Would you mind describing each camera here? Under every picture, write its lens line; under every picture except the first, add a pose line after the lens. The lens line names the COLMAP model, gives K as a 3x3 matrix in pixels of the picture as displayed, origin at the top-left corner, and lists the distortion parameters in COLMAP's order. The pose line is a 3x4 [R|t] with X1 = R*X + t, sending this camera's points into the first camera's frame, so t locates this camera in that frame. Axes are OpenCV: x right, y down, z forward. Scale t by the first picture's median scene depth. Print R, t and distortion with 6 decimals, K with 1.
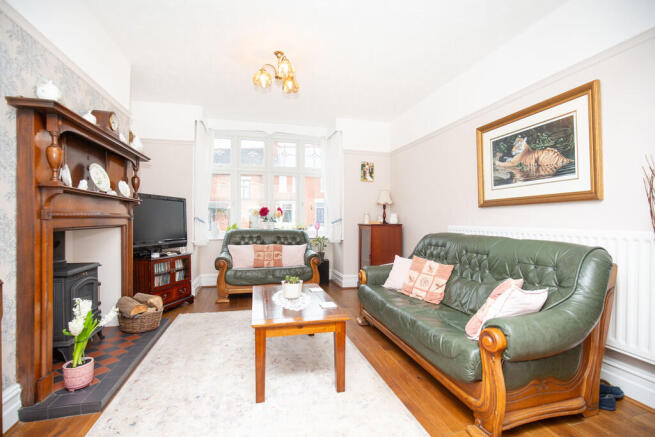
lens RADIAL K [[298.4, 0, 327.3], [0, 298.4, 216.5], [0, 0, 1]] dist [-0.031714, -0.000802]
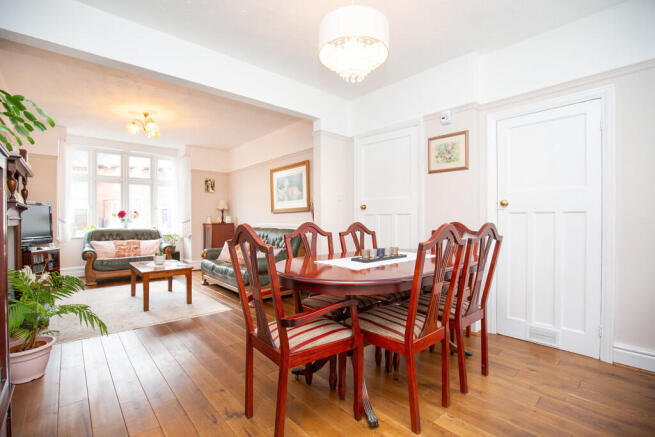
lens RADIAL K [[298.4, 0, 323.9], [0, 298.4, 218.5], [0, 0, 1]] dist [-0.031714, -0.000802]
pose [[0.890393, -0.002164, 0.455187, -0.023121], [-0.000040, 0.999988, 0.004832, -0.004894], [-0.455192, -0.004320, 0.890383, -0.498167]]
